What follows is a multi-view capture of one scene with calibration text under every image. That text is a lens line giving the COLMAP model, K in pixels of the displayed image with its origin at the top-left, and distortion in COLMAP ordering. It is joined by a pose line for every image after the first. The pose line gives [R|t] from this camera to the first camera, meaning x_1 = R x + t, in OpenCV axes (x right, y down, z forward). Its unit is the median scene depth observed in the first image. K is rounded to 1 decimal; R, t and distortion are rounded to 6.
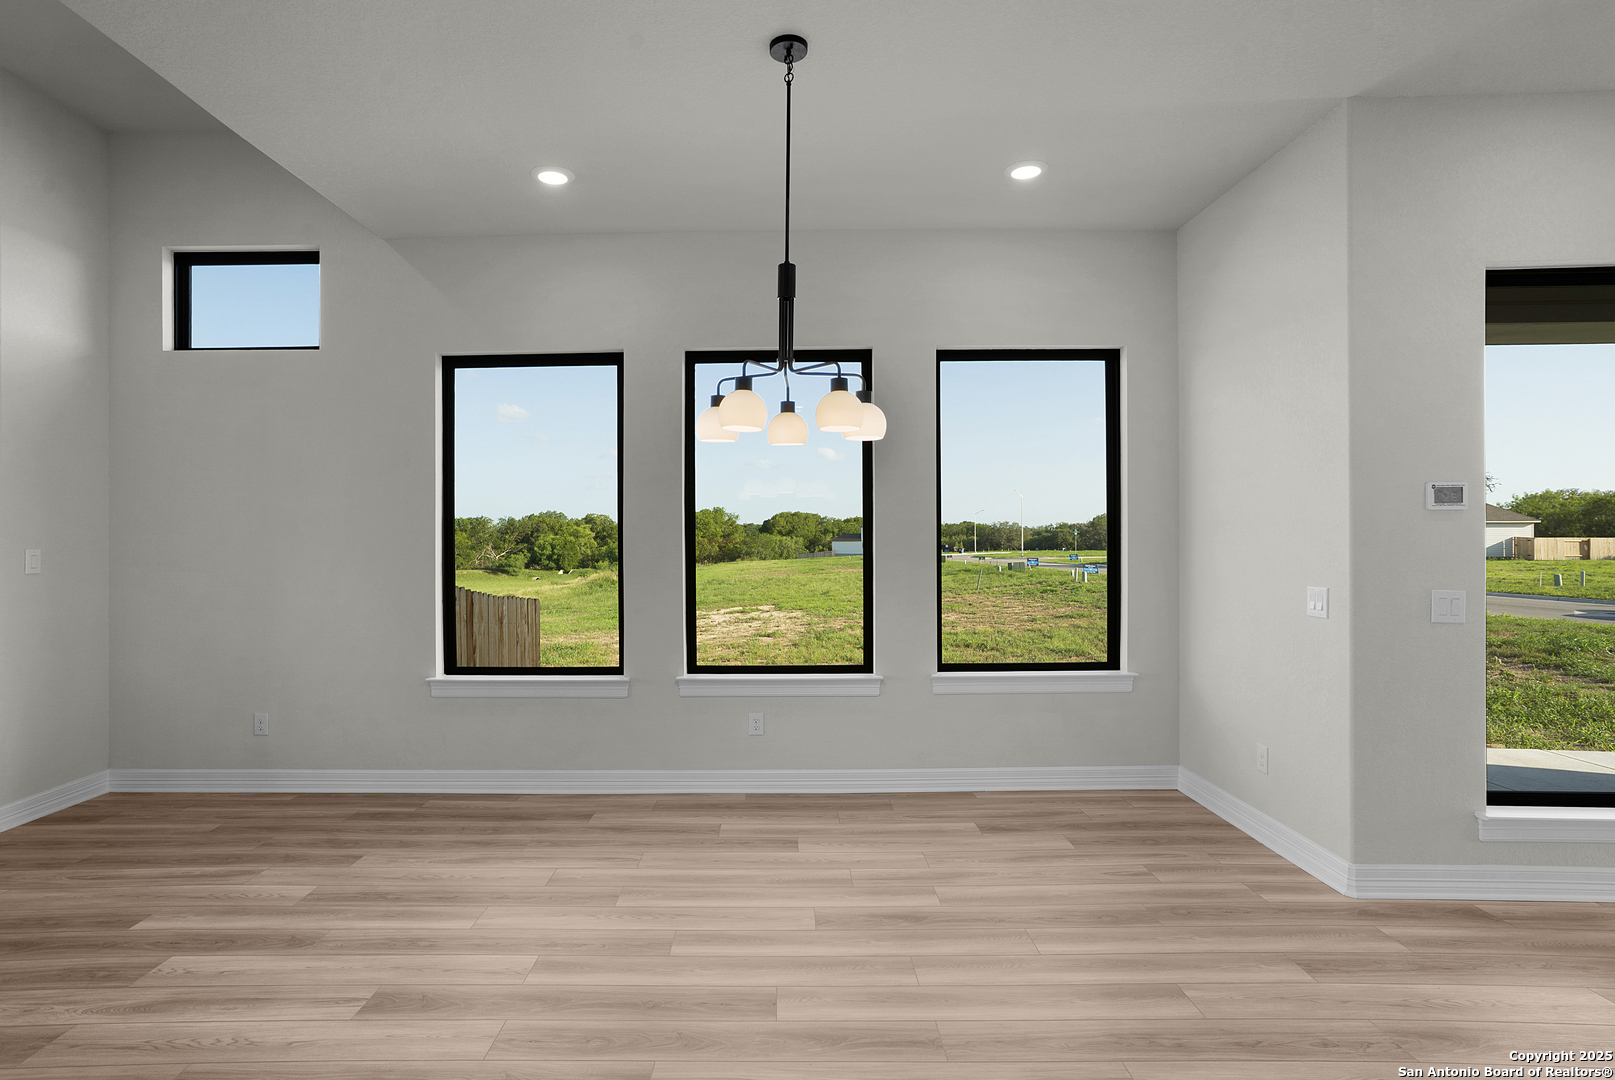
lens RADIAL K [[811.4, 0, 782.8], [0, 811.4, 536.2], [0, 0, 1]] dist [-0.055570, 0.029464]
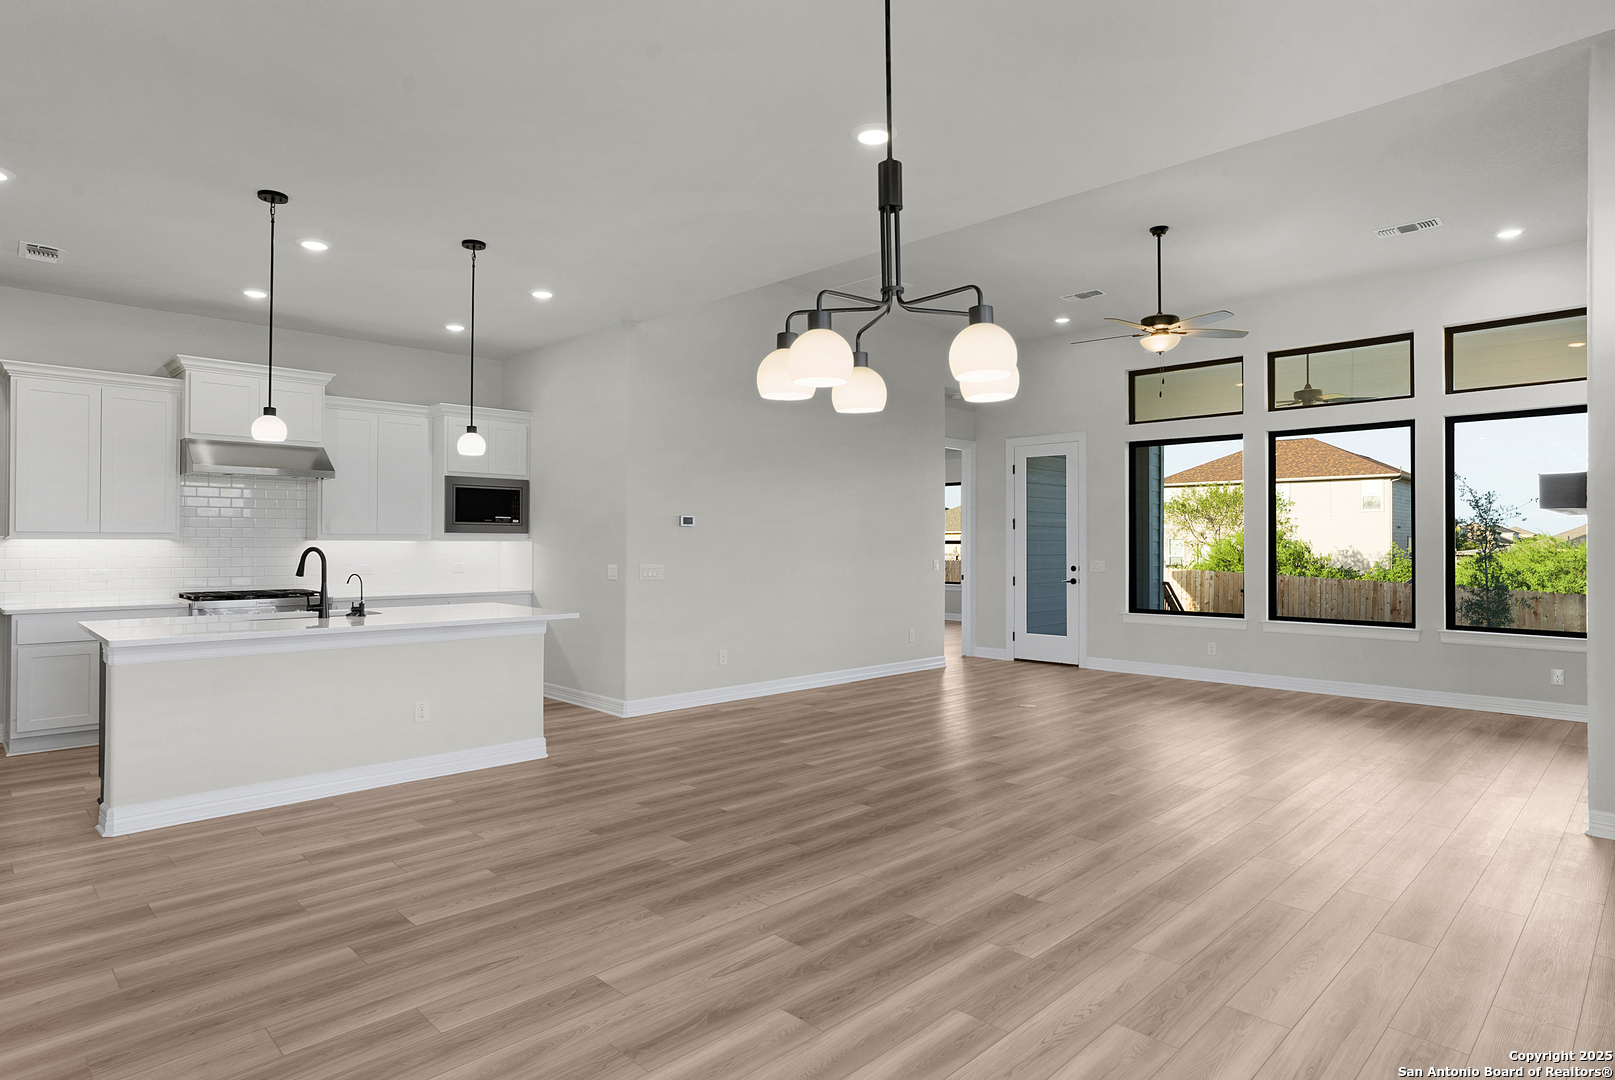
lens RADIAL K [[894.3, 0, 813.8], [0, 894.3, 540.1], [0, 0, 1]] dist [-0.034126, 0.026222]
pose [[-0.697751, 0.000734, -0.716340, 0.381097], [0.006068, 0.999970, -0.004887, 0.011611], [0.716314, -0.007757, -0.697734, 0.903523]]
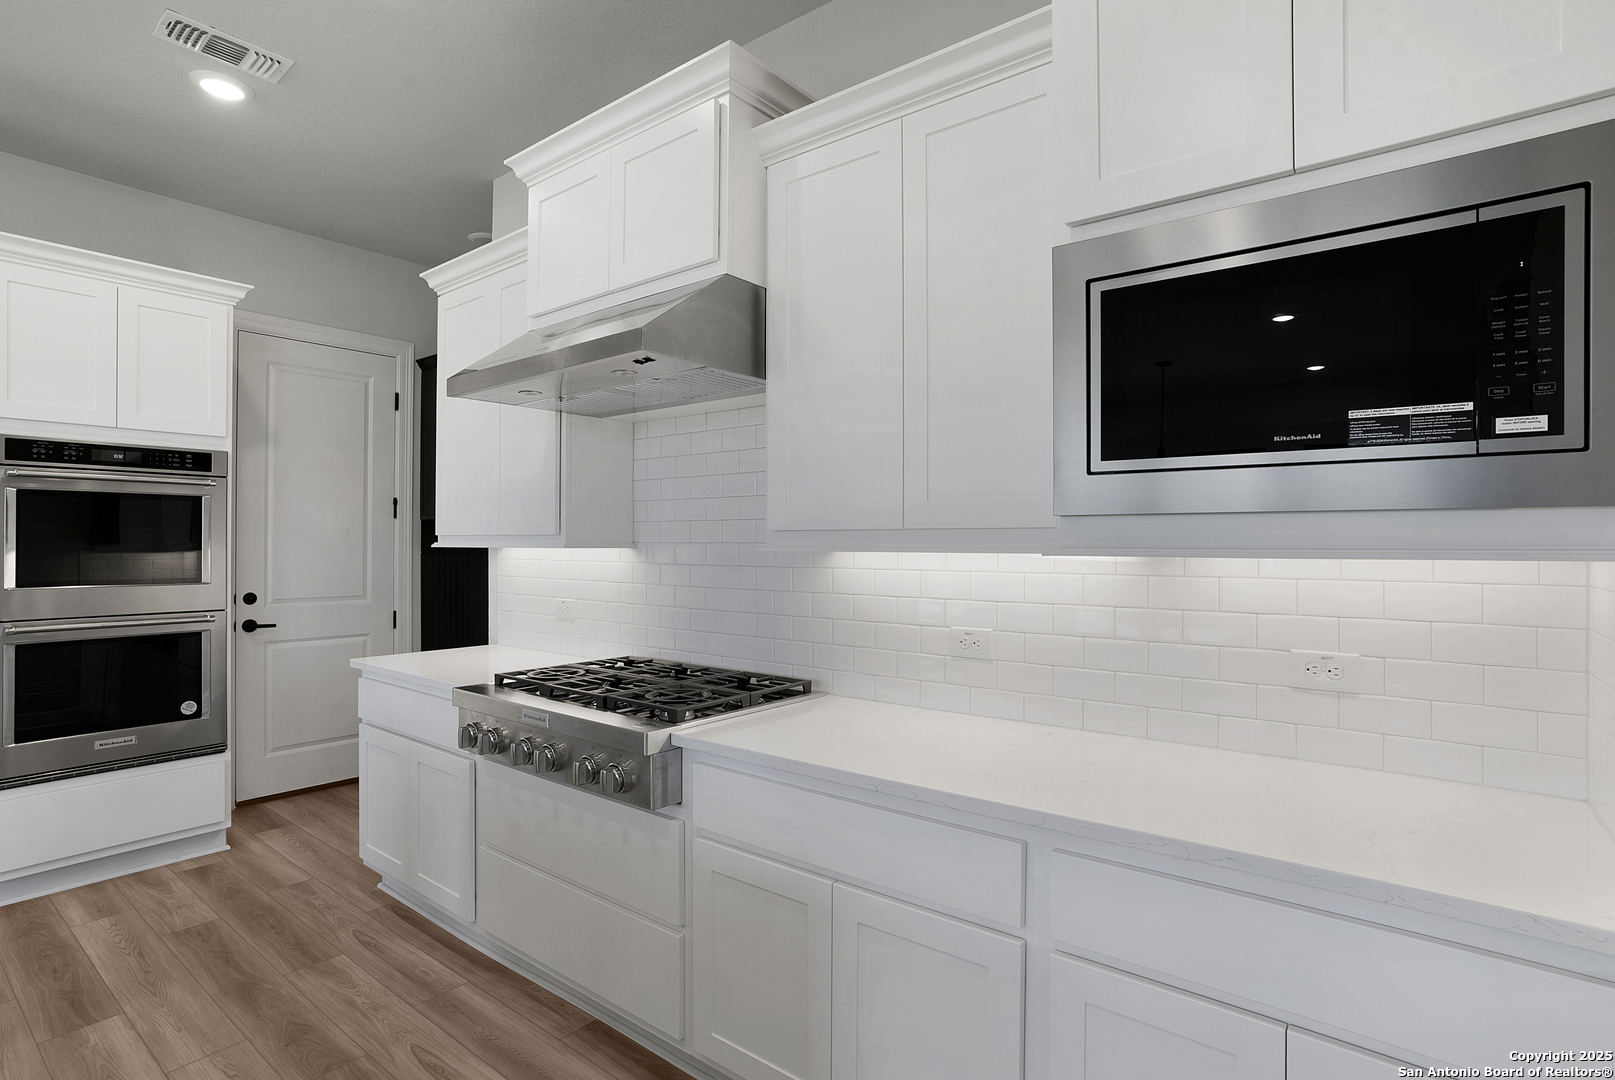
lens RADIAL K [[811.4, 0, 800.6], [0, 811.4, 539.9], [0, 0, 1]] dist [-0.055570, 0.029464]
pose [[-0.780596, 0.004039, 0.625023, -0.429037], [-0.001361, 0.999966, -0.008162, -0.001397], [-0.625035, -0.007222, -0.780563, -0.397912]]
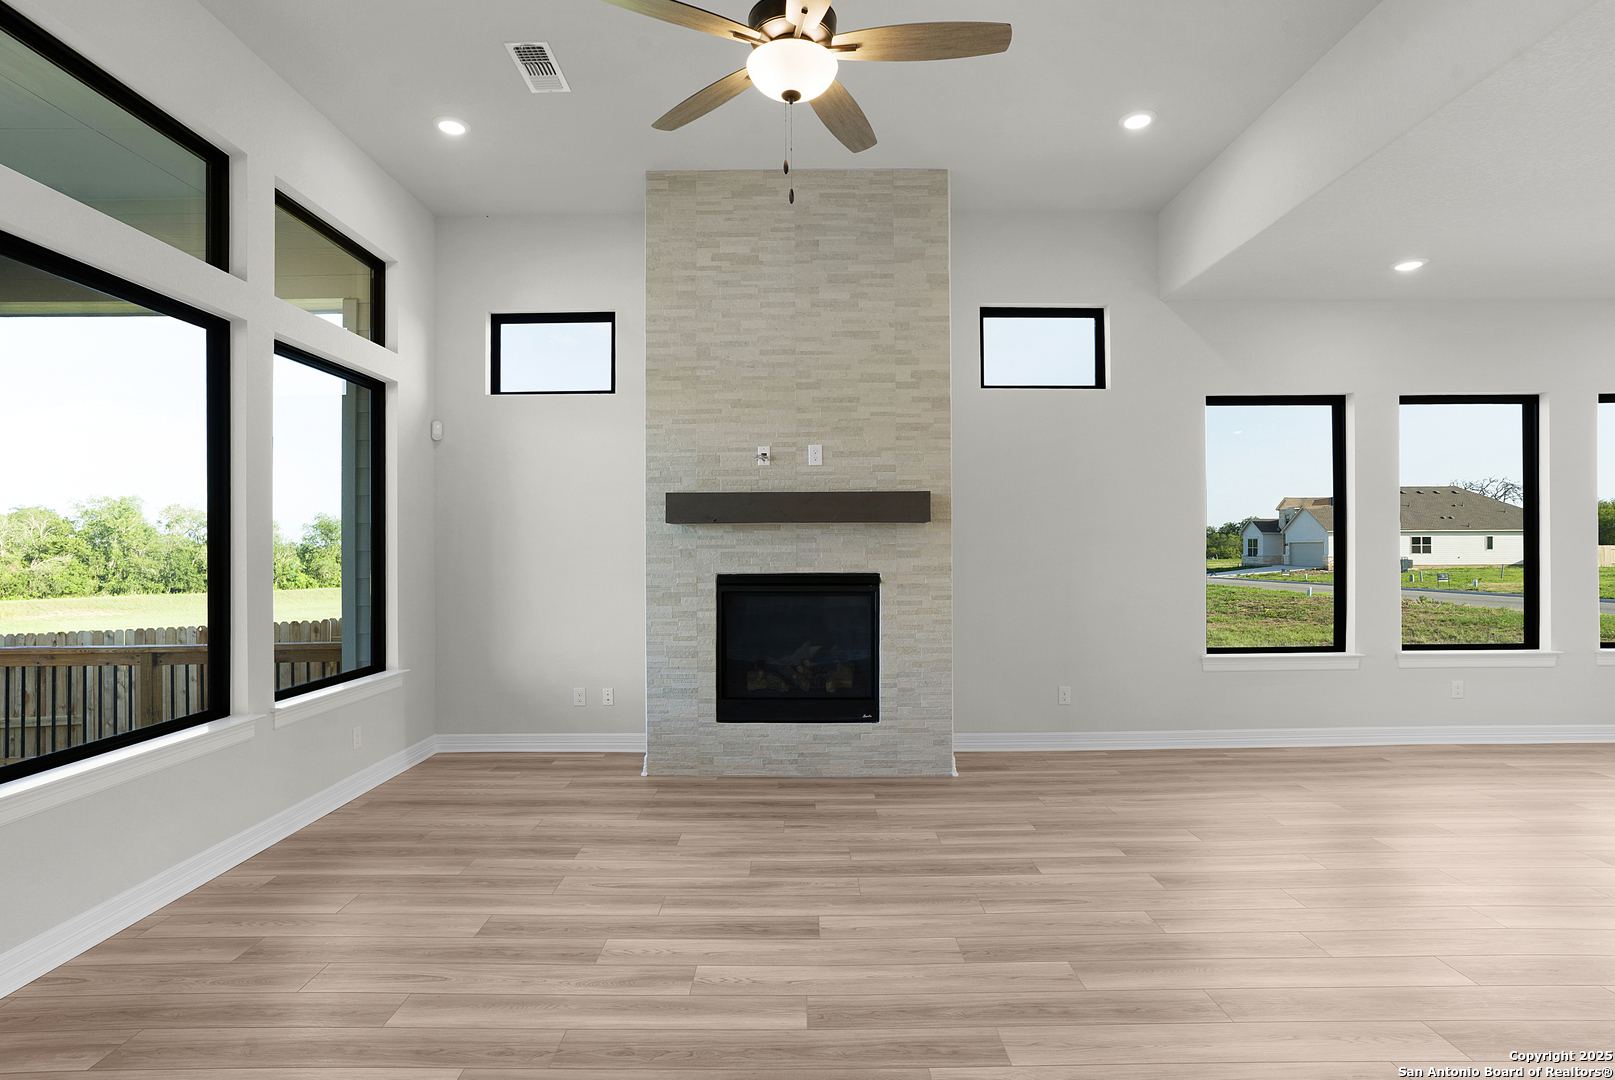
lens RADIAL K [[811.4, 0, 796.2], [0, 811.4, 550.1], [0, 0, 1]] dist [-0.055570, 0.029464]
pose [[0.999990, -0.001219, 0.004294, -1.037997], [0.001195, 0.999984, 0.005520, 0.005559], [-0.004300, -0.005515, 0.999976, -0.230346]]
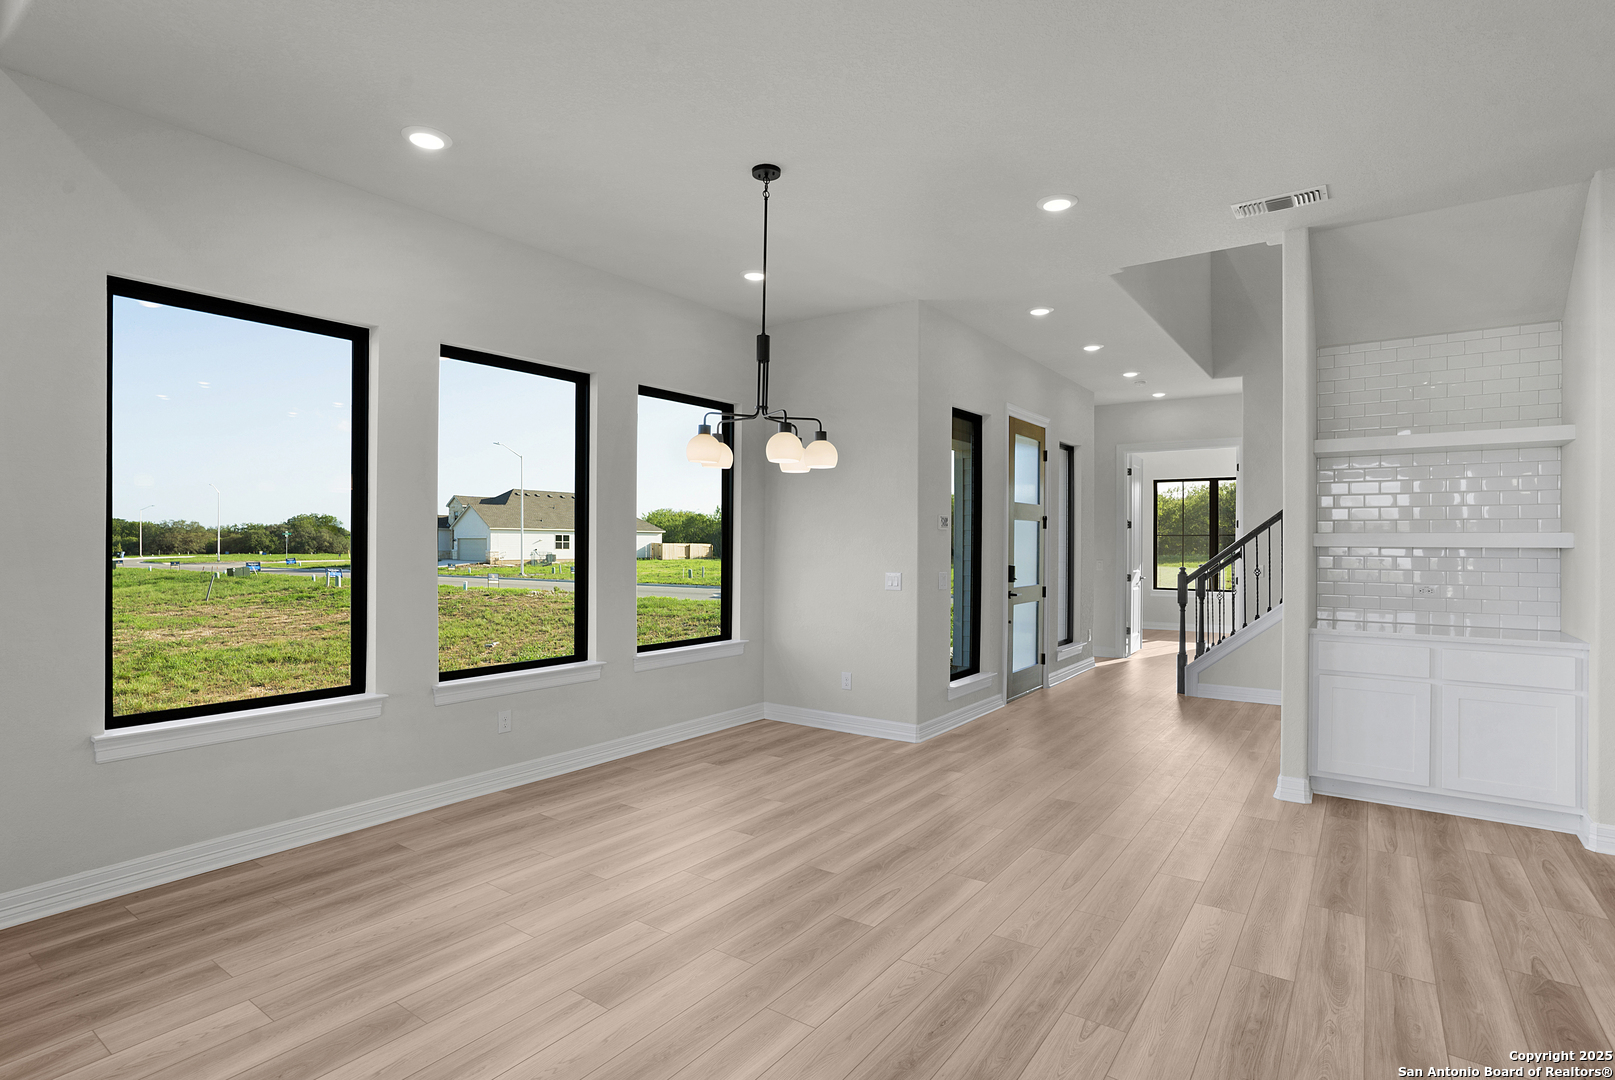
lens RADIAL K [[811.4, 0, 797.0], [0, 811.4, 540.3], [0, 0, 1]] dist [-0.055570, 0.029464]
pose [[0.584621, 0.009600, 0.811250, -0.617440], [-0.010285, 0.999937, -0.004421, 0.003728], [-0.811242, -0.005759, 0.584683, 0.103540]]
